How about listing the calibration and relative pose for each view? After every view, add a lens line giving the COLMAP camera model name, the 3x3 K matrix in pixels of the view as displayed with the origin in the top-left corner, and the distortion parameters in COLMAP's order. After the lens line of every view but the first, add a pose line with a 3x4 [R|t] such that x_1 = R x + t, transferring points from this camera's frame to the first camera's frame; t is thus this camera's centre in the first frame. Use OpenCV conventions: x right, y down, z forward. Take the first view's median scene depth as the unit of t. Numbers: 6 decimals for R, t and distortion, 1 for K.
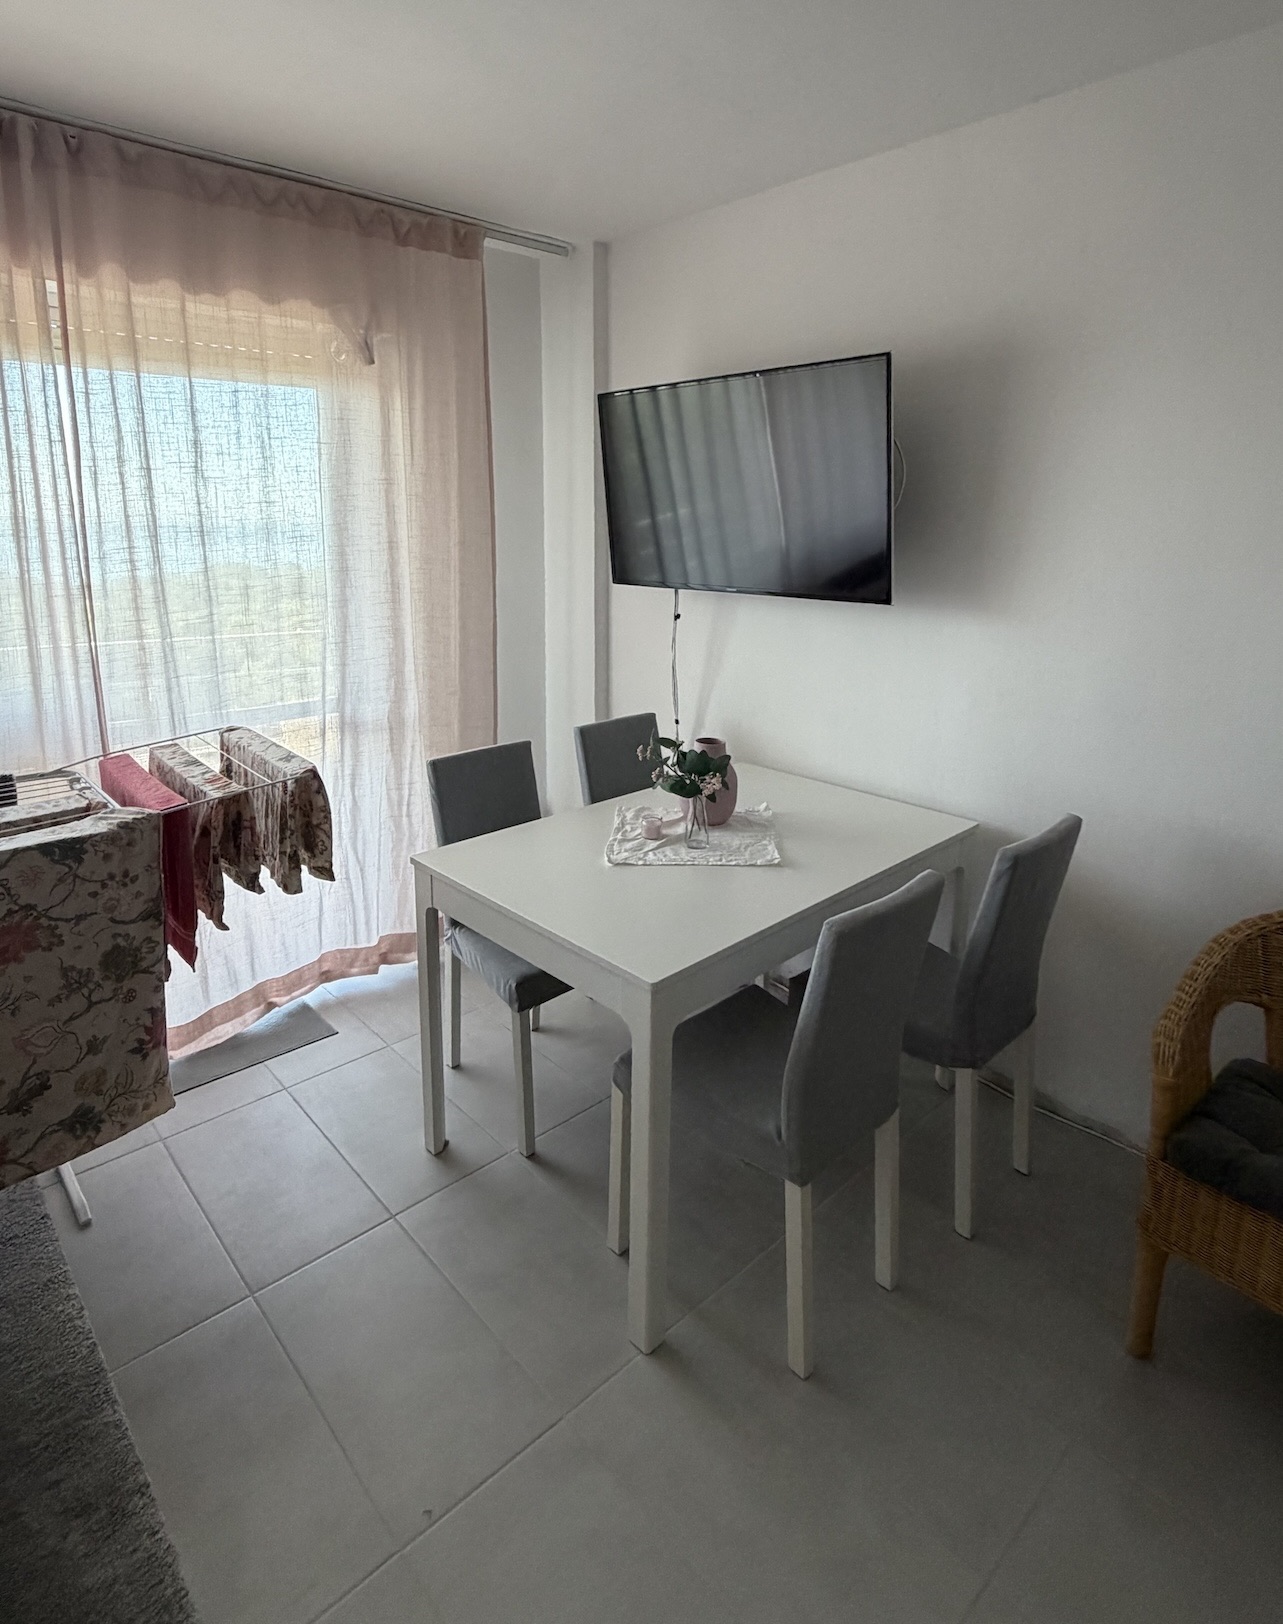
lens RADIAL K [[917.2, 0, 637.3], [0, 917.2, 688.1], [0, 0, 1]] dist [0.000168, 0.012280]
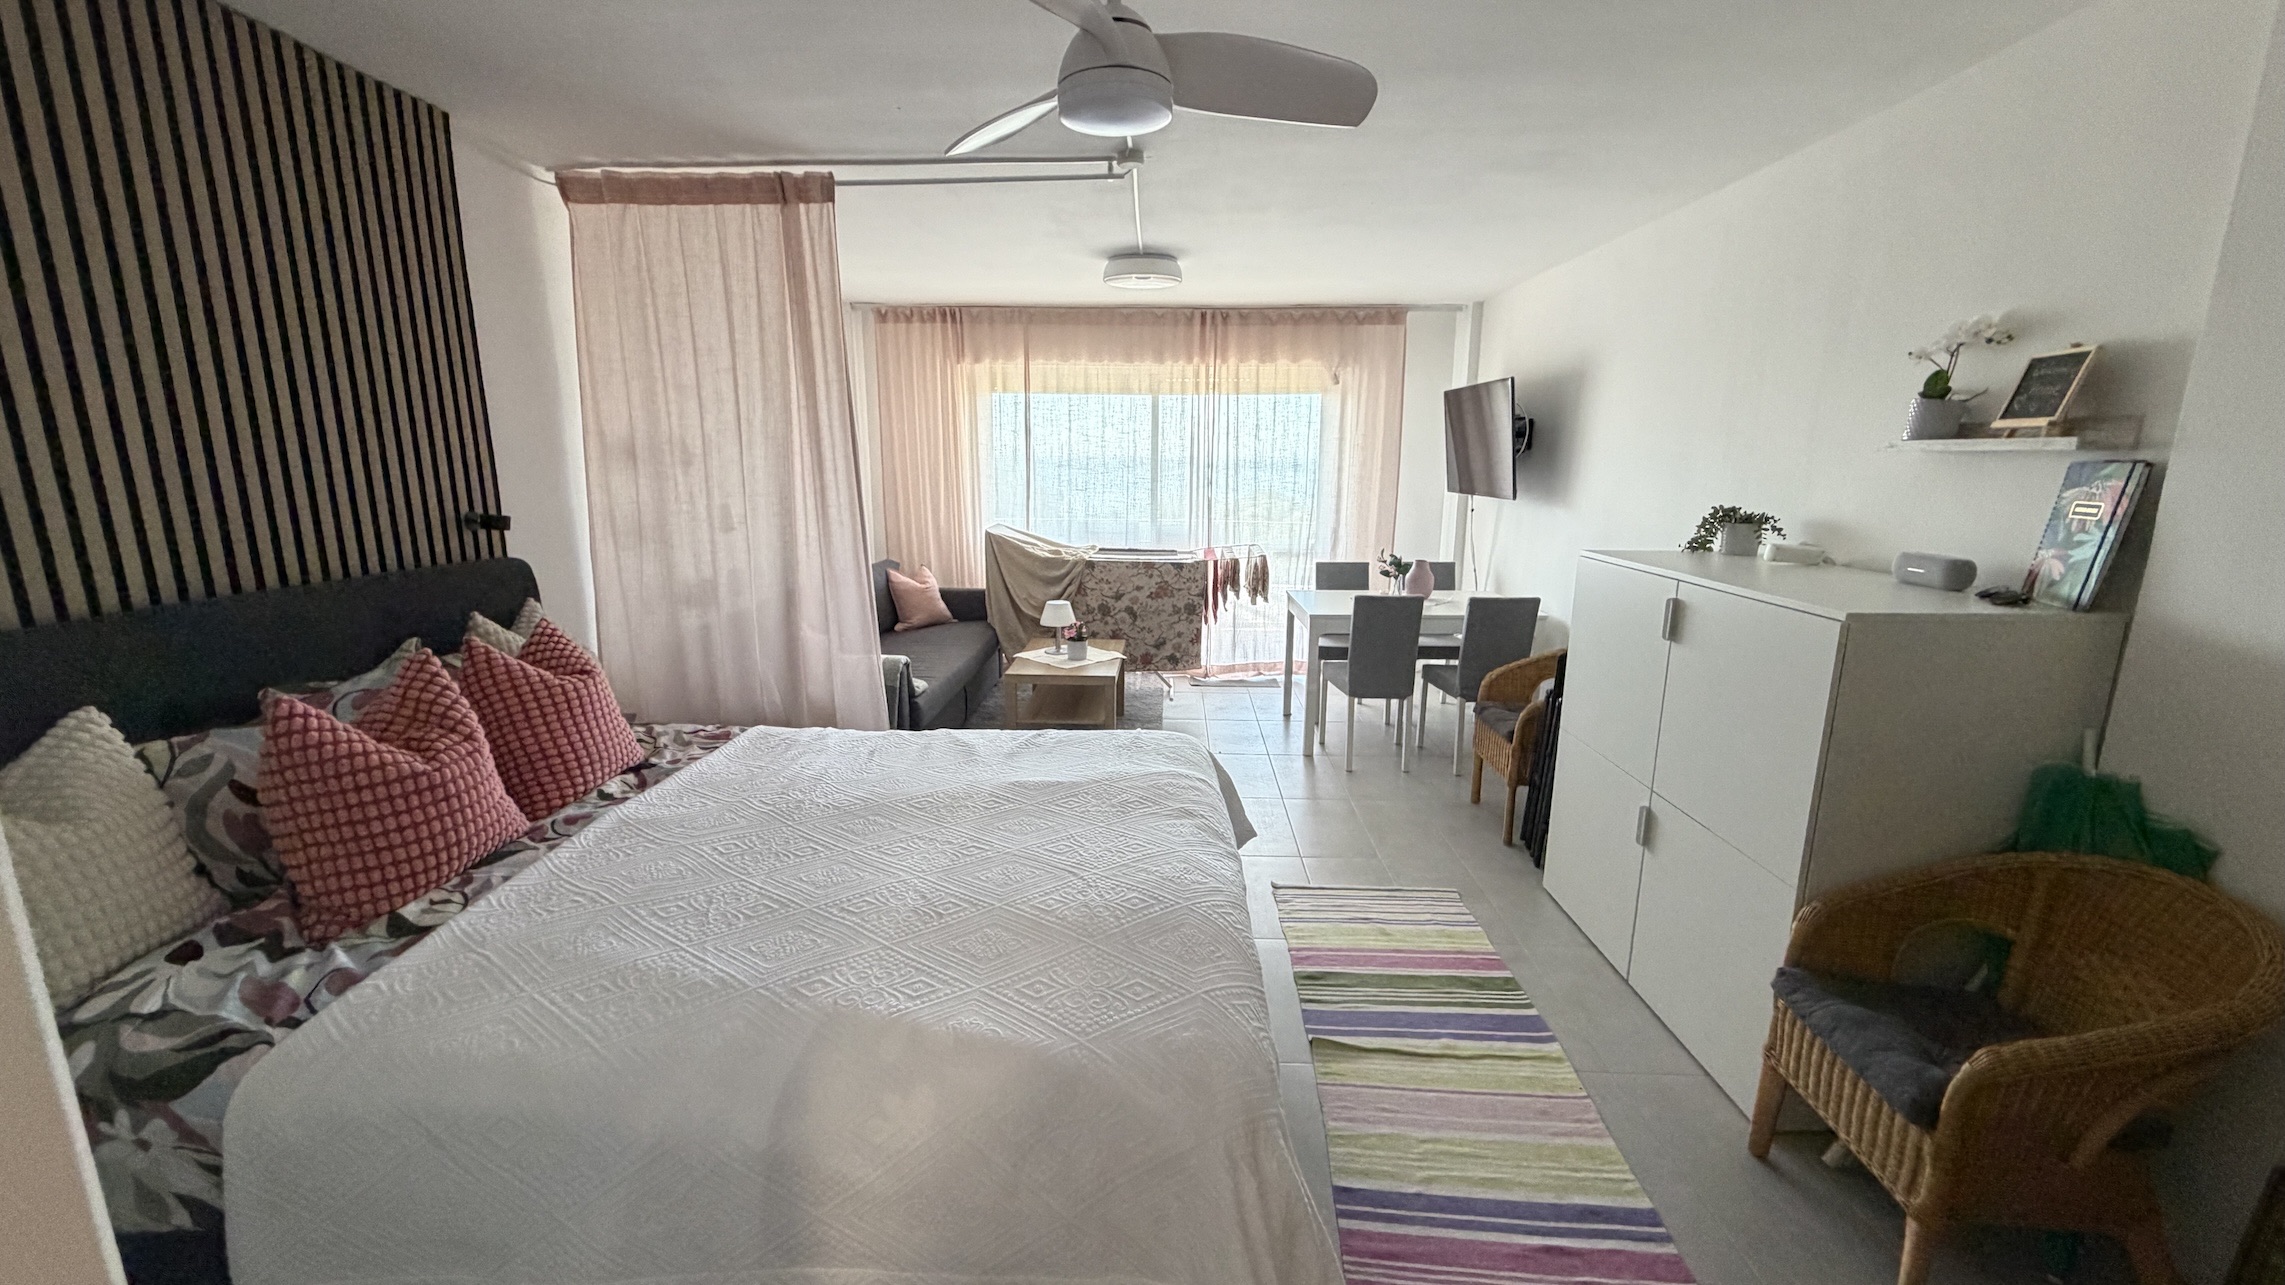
lens RADIAL K [[900.7, 0, 1142.5], [0, 900.7, 642.5], [0, 0, 1]] dist [0.000190, 0.000013]
pose [[0.725783, 0.137787, -0.673983, 1.252729], [-0.124768, 0.989853, 0.068005, 0.224977], [0.676514, 0.034735, 0.735610, -1.186326]]
